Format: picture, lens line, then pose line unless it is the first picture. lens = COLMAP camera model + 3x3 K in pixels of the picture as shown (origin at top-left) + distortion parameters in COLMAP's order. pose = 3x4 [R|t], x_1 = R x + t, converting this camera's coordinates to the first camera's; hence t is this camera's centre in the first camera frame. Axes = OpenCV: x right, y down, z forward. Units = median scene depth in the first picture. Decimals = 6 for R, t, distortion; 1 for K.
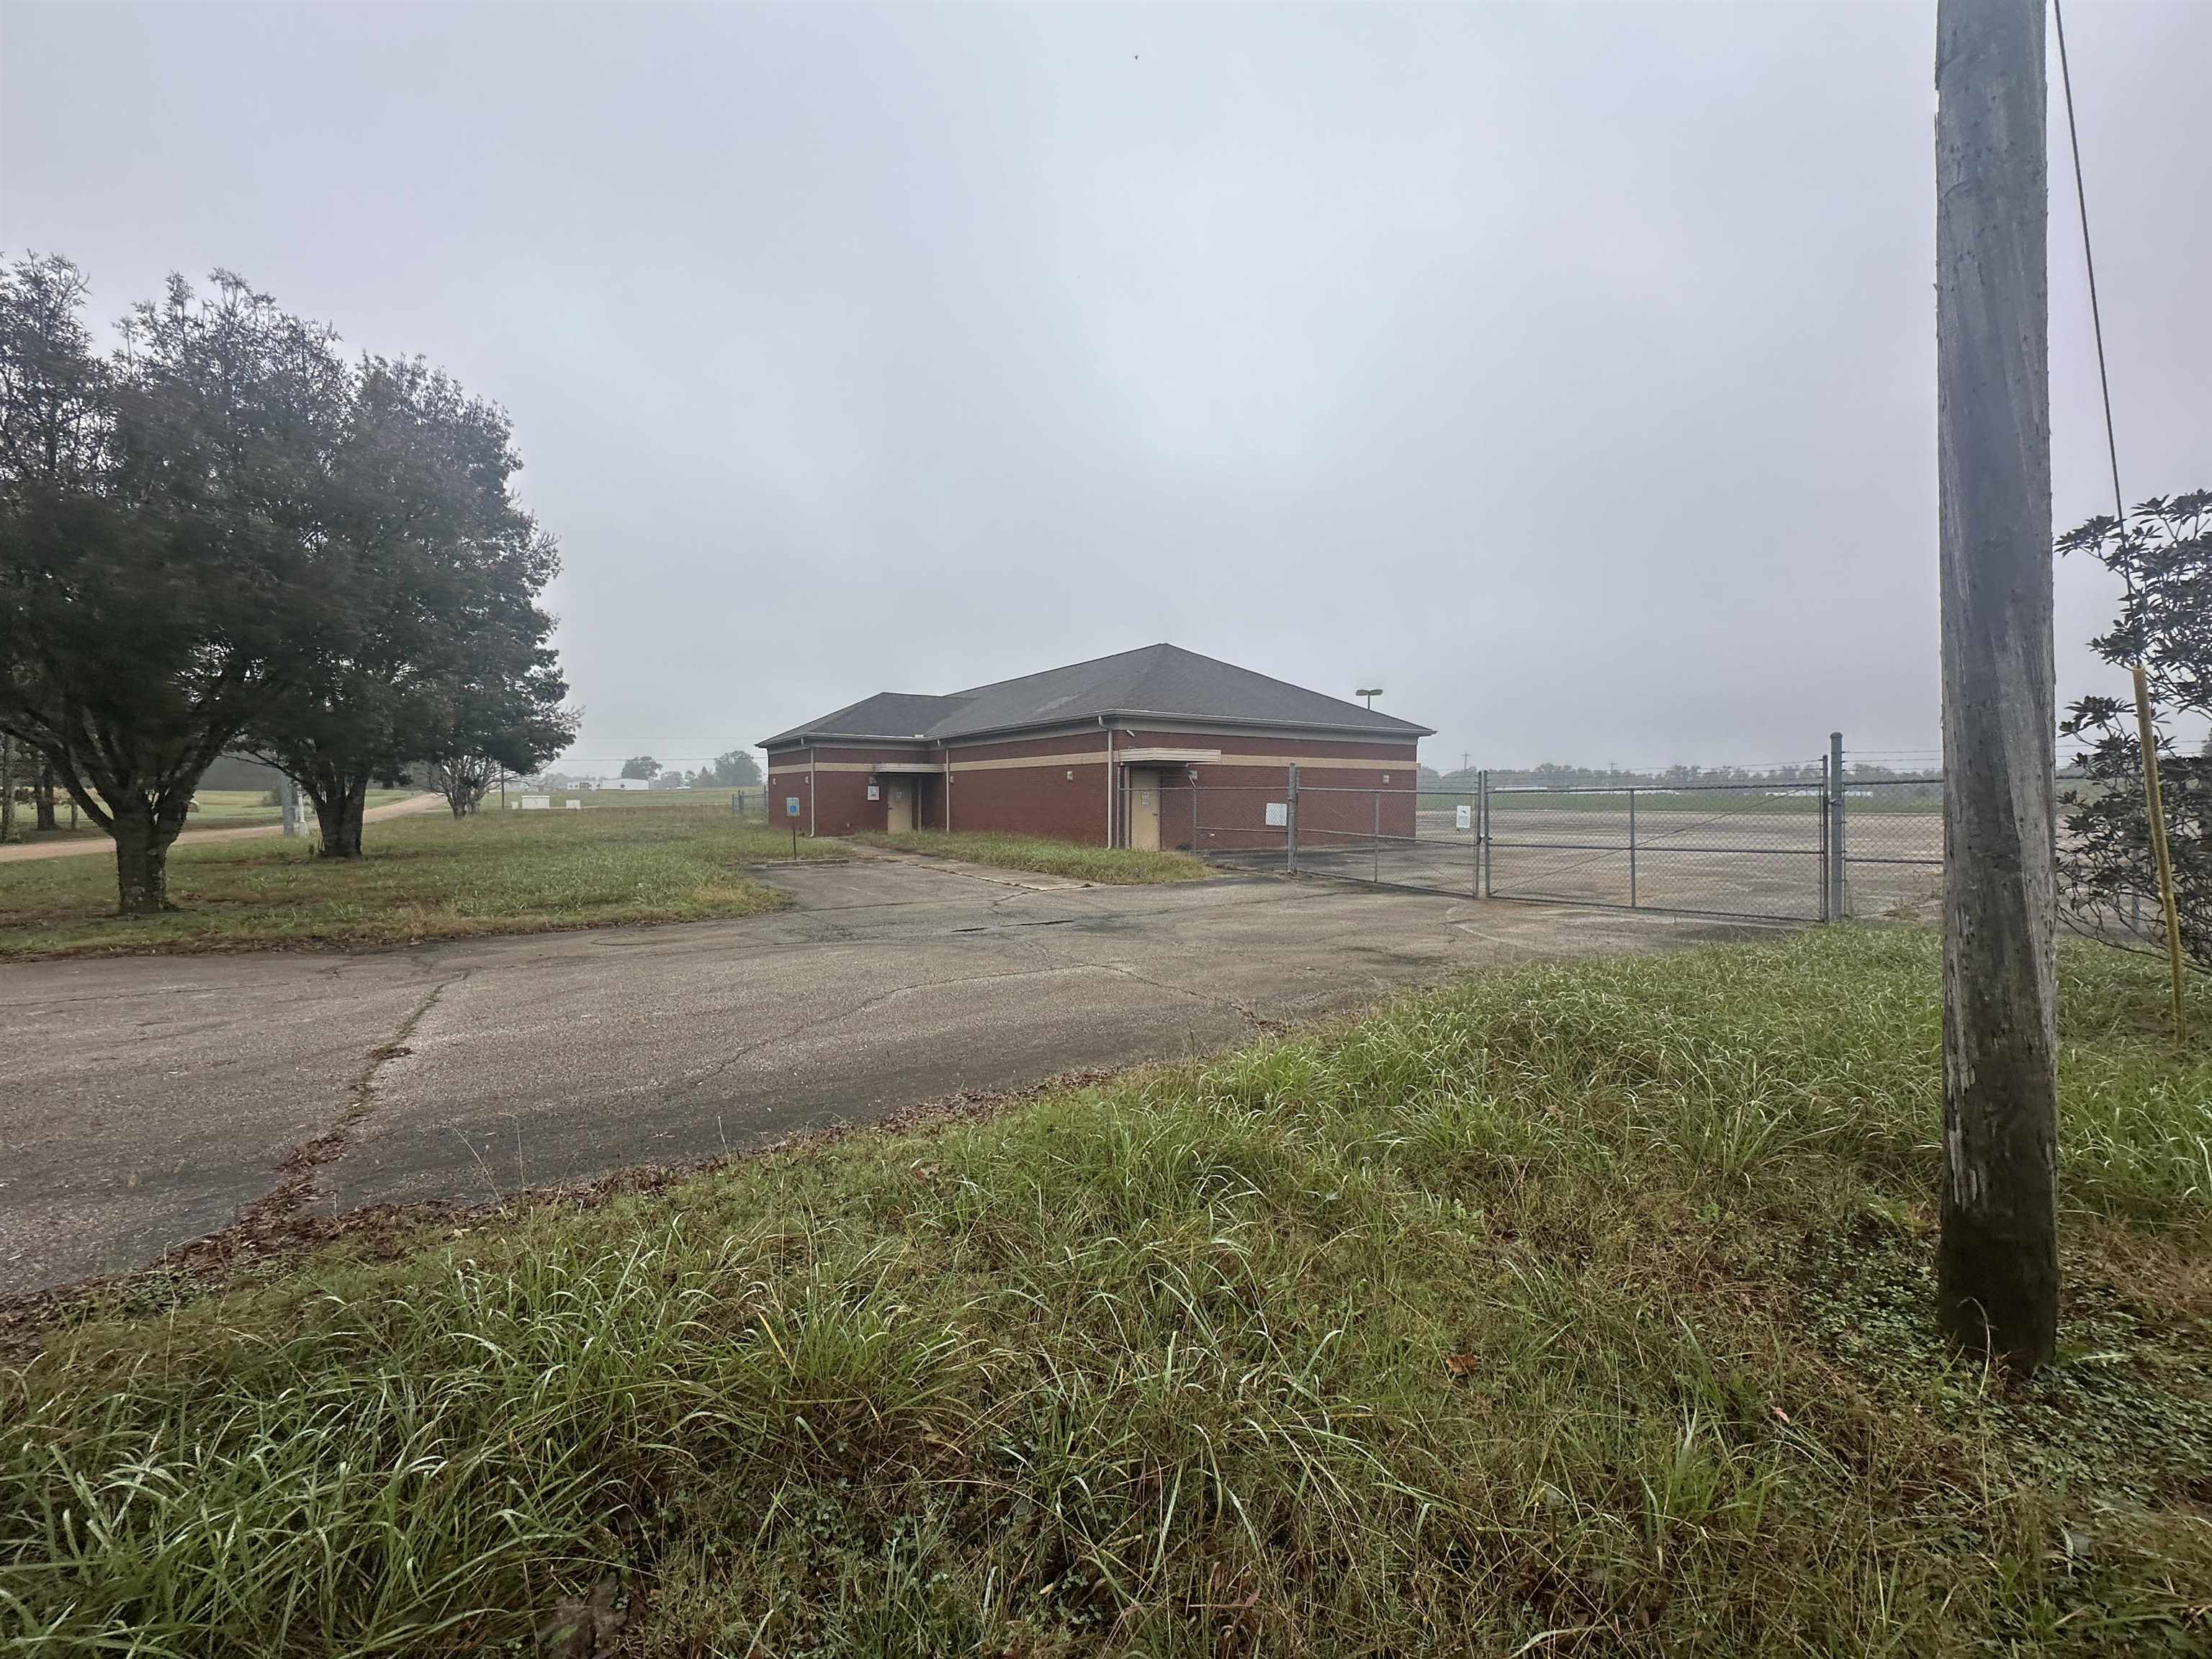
lens RADIAL K [[882.7, 0, 1102.9], [0, 882.7, 816.2], [0, 0, 1]] dist [-0.001465, -0.000036]
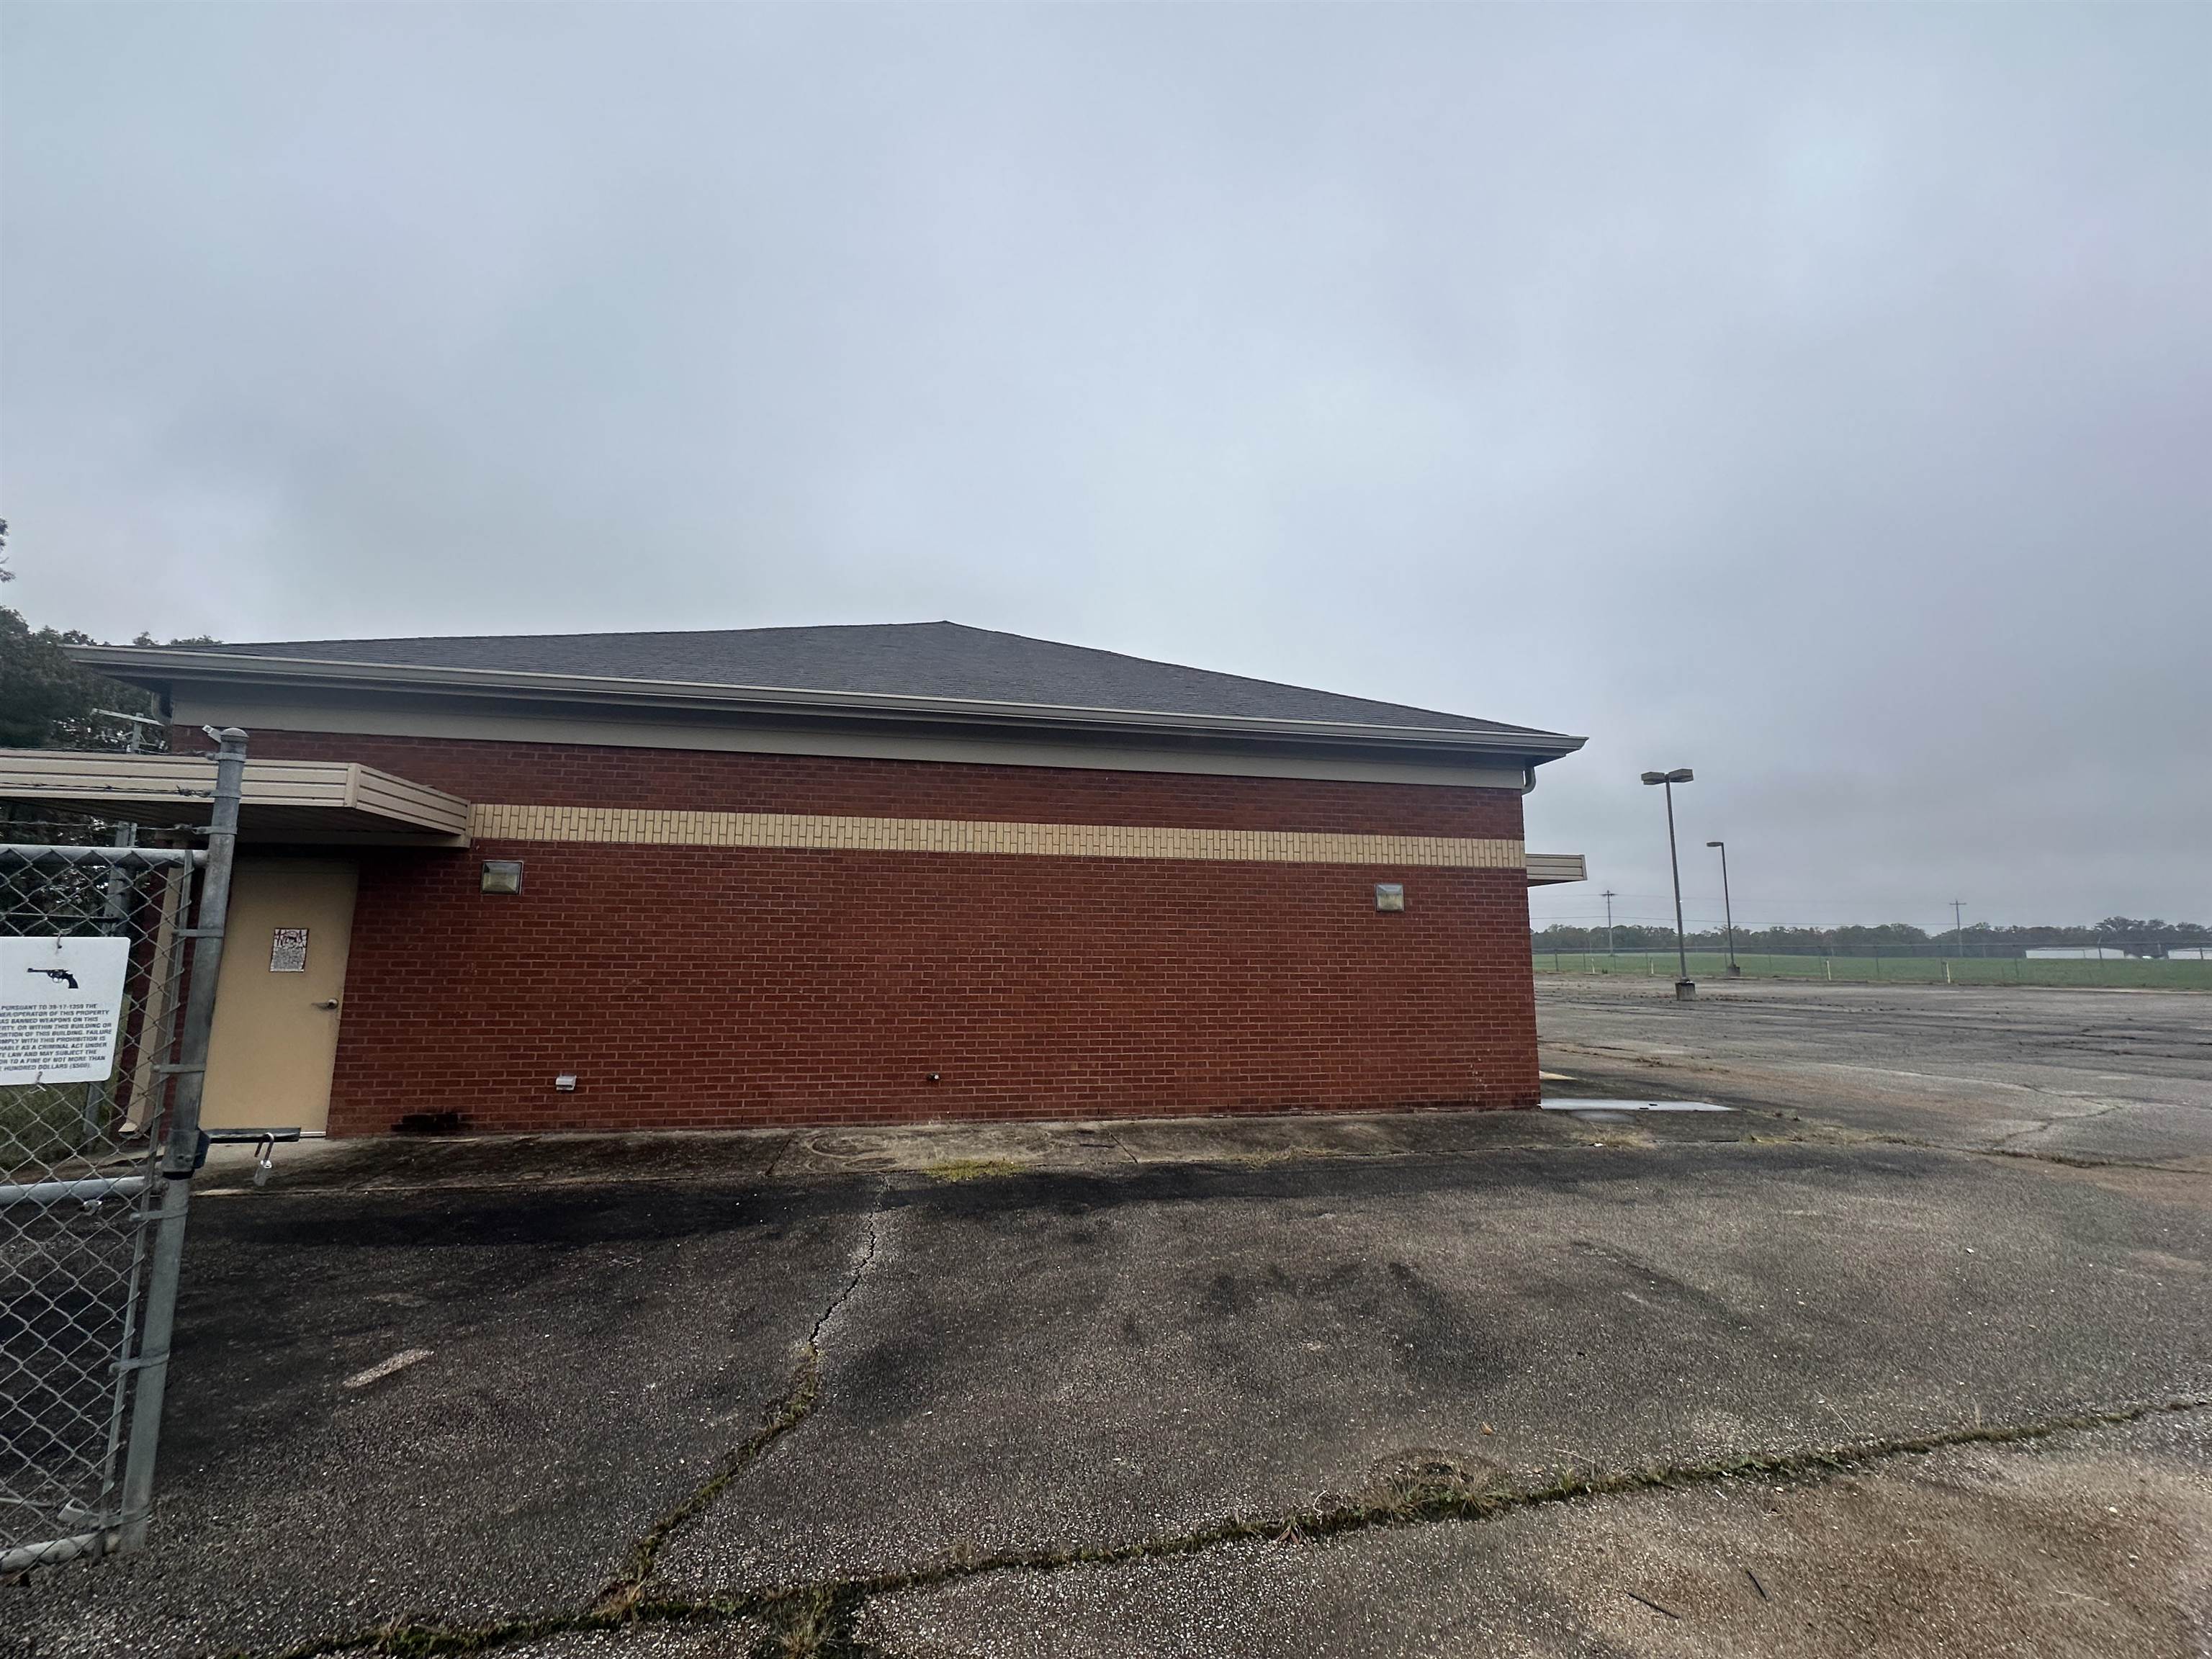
lens RADIAL K [[882.7, 0, 1102.9], [0, 882.7, 816.2], [0, 0, 1]] dist [-0.001465, -0.000036]
pose [[0.926264, -0.055752, -0.372728, 0.334530], [-0.013769, 0.983331, -0.181303, -0.013549], [0.376623, 0.173067, 0.910057, 0.664170]]
